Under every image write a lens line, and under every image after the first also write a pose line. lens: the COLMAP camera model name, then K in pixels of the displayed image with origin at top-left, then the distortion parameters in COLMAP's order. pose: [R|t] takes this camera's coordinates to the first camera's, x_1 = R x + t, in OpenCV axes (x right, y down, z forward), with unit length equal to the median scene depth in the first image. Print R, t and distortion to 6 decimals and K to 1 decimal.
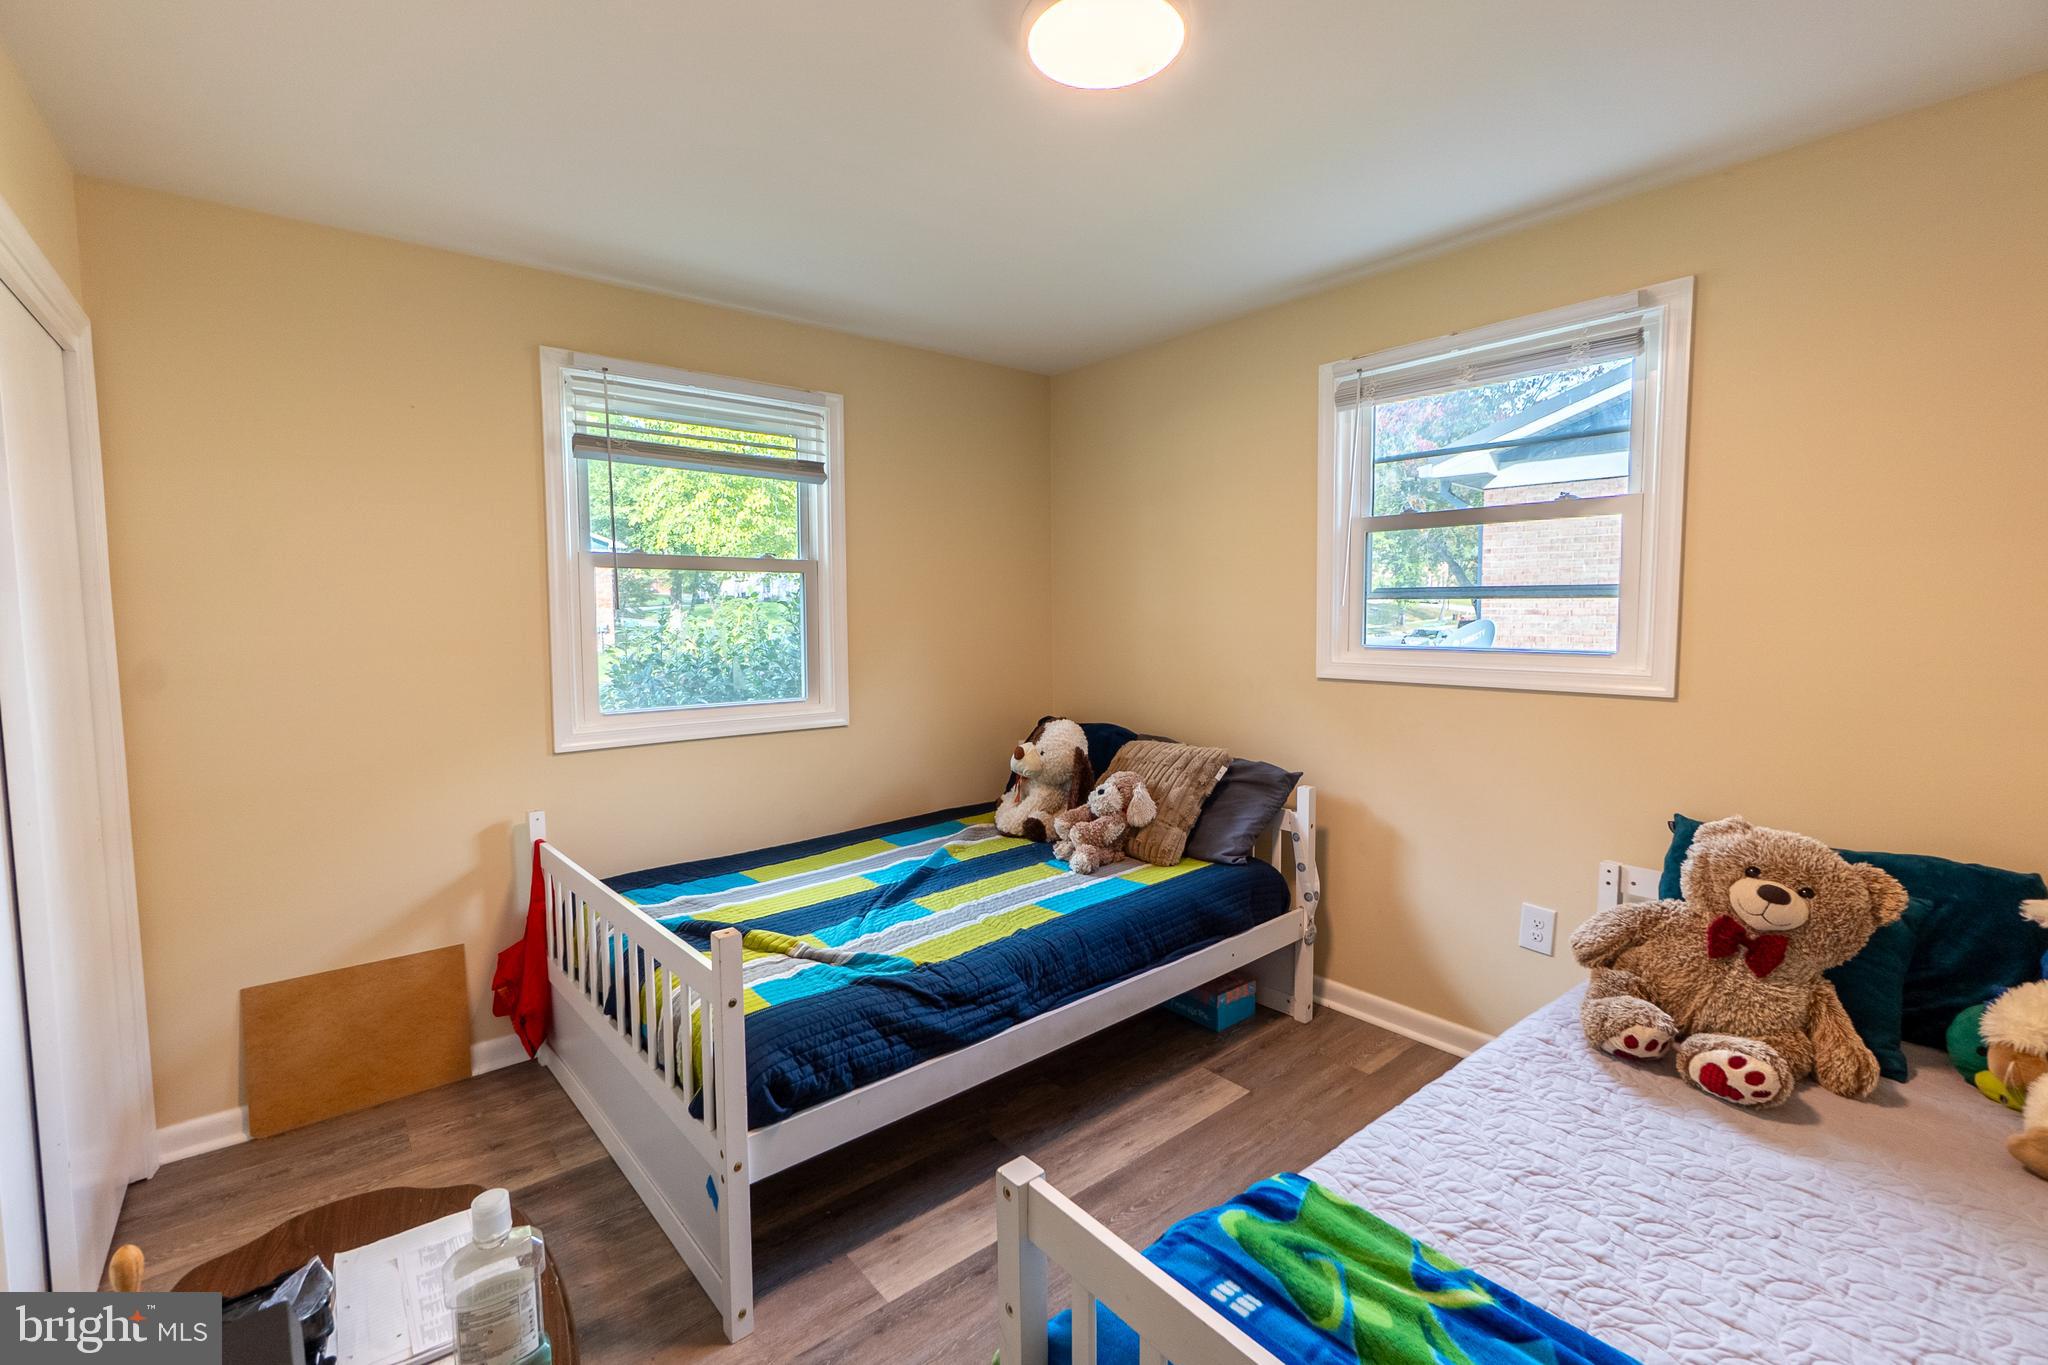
lens RADIAL K [[891.1, 0, 1022.3], [0, 891.1, 674.2], [0, 0, 1]] dist [-0.002242, 0.000298]
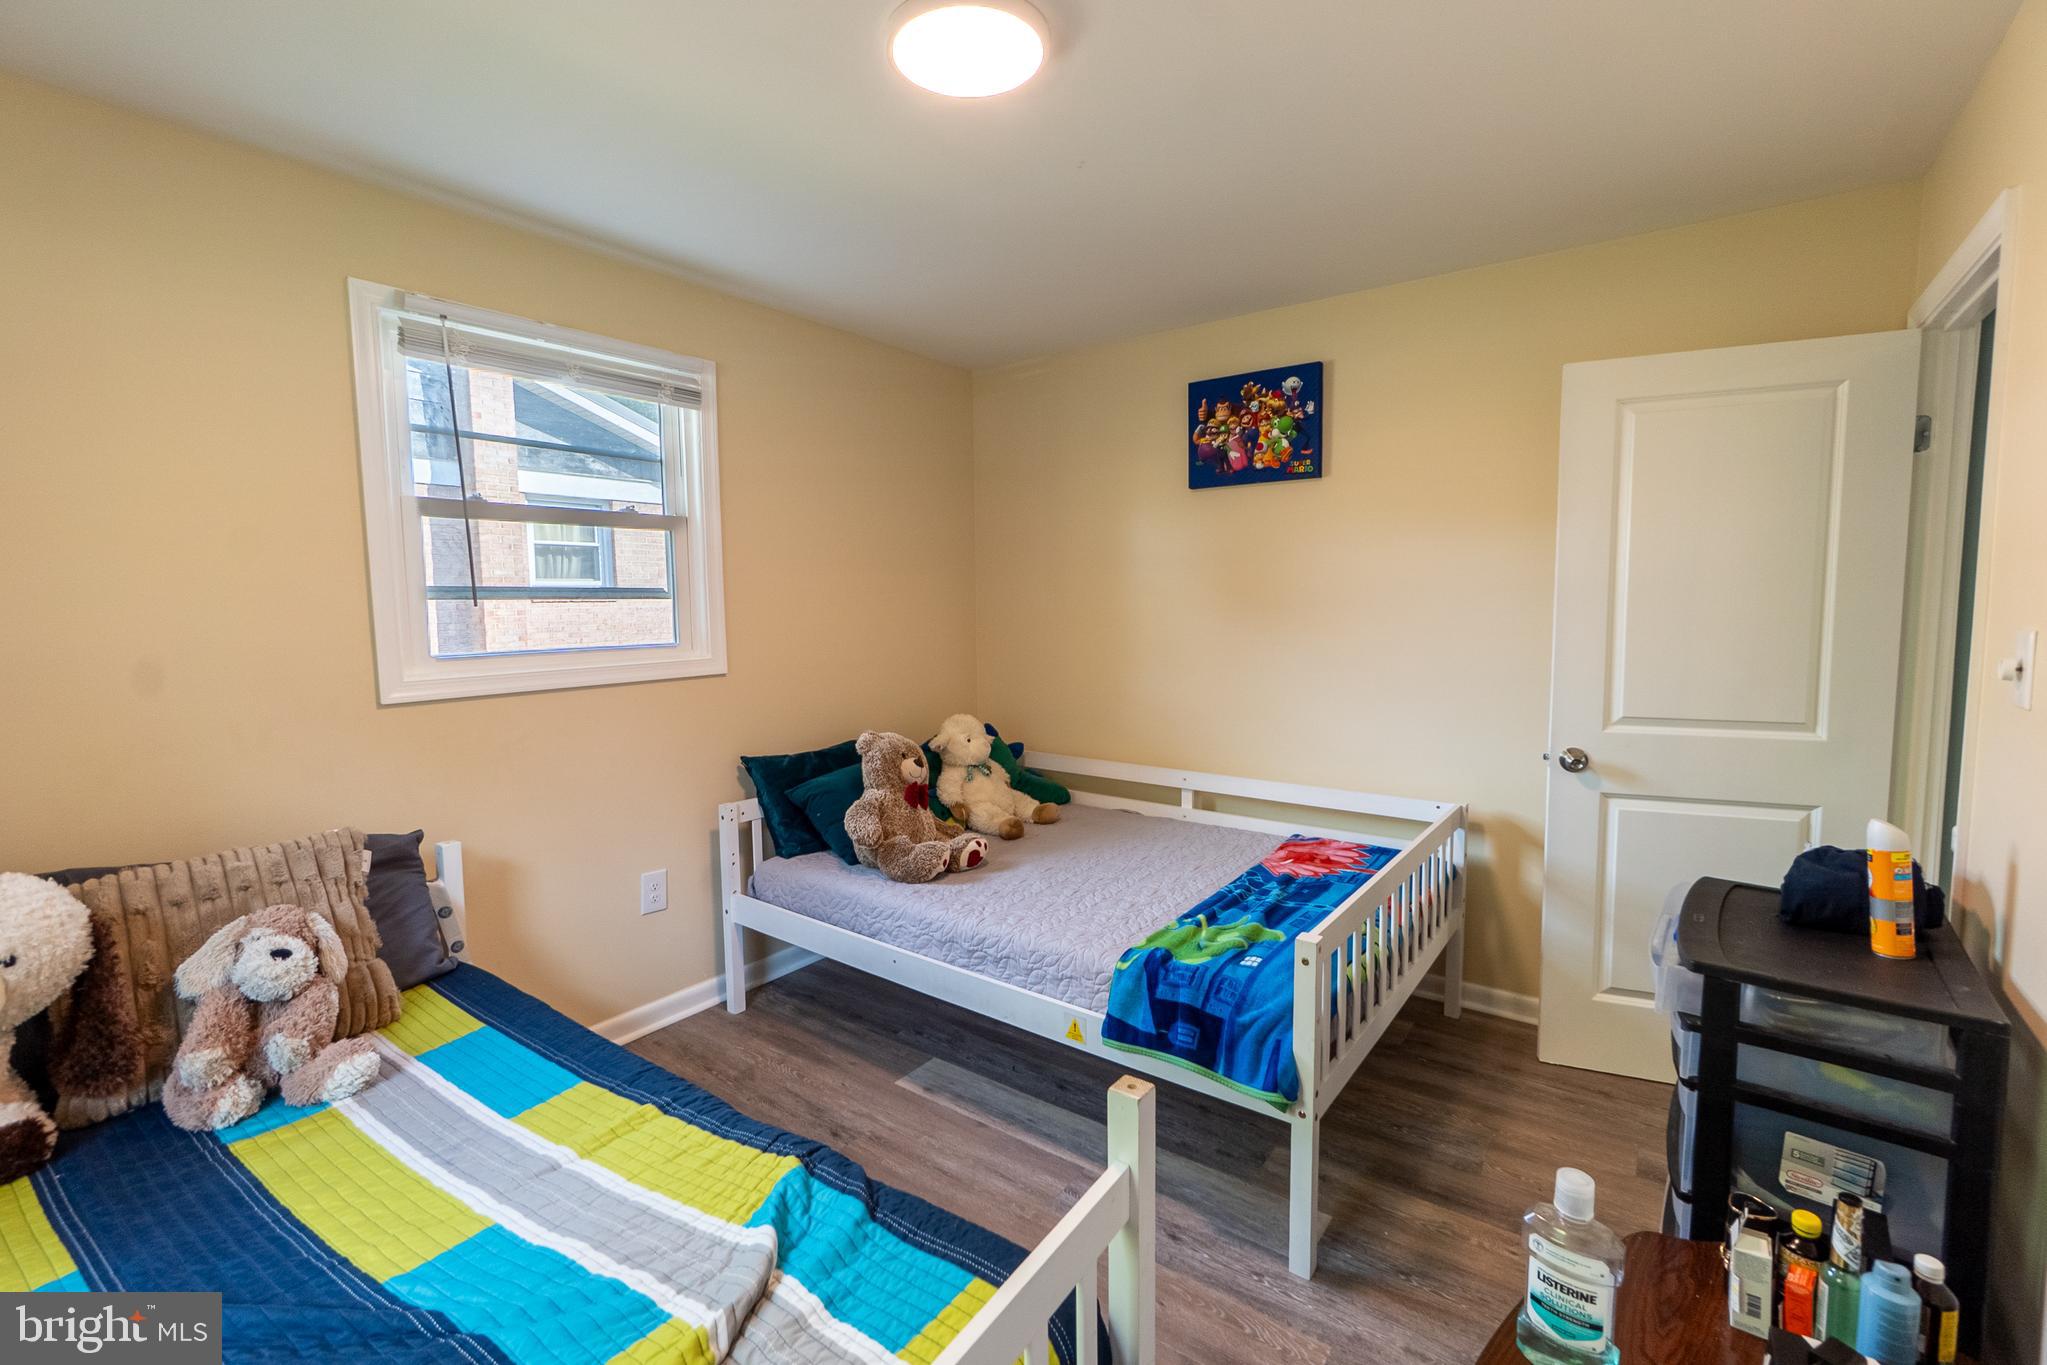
lens RADIAL K [[890.7, 0, 1021.8], [0, 890.7, 674.2], [0, 0, 1]] dist [-0.002242, 0.000298]
pose [[-0.244270, -0.073686, 0.966904, -0.626948], [0.082640, 0.991899, 0.096468, -0.060064], [-0.966179, 0.103469, -0.236202, 0.808393]]
